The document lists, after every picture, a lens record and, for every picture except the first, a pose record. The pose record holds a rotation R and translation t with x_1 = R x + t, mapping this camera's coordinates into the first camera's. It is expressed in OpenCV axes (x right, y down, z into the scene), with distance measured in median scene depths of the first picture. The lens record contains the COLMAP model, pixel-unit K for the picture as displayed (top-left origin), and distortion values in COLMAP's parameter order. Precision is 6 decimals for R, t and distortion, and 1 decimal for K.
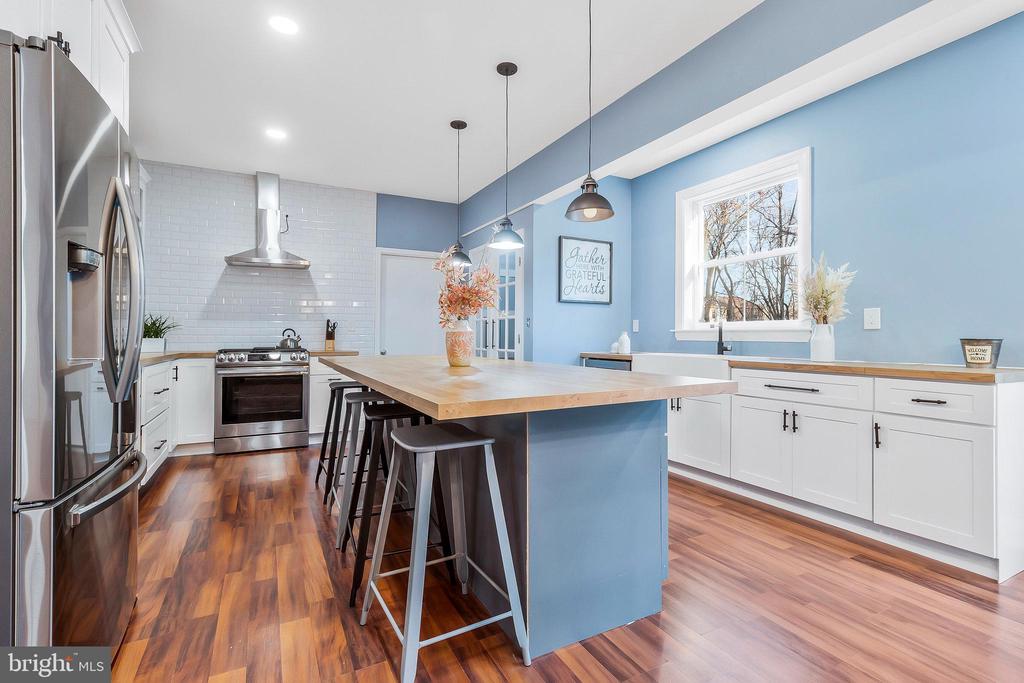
lens RADIAL K [[475.3, 0, 510.8], [0, 475.3, 334.9], [0, 0, 1]] dist [0.002138, -0.000201]
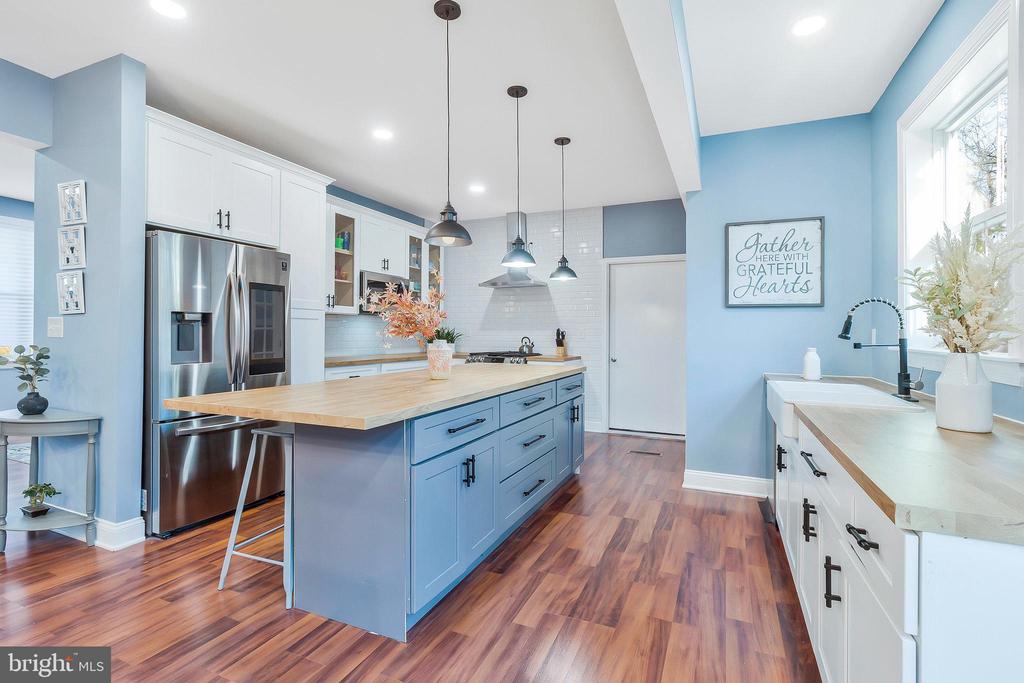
lens RADIAL K [[475.3, 0, 510.5], [0, 475.3, 331.6], [0, 0, 1]] dist [0.002138, -0.000201]
pose [[0.622794, 0.001398, -0.782385, 0.500056], [-0.003823, 0.999992, -0.001256, -0.026748], [0.782377, 0.003774, 0.622794, 0.225574]]
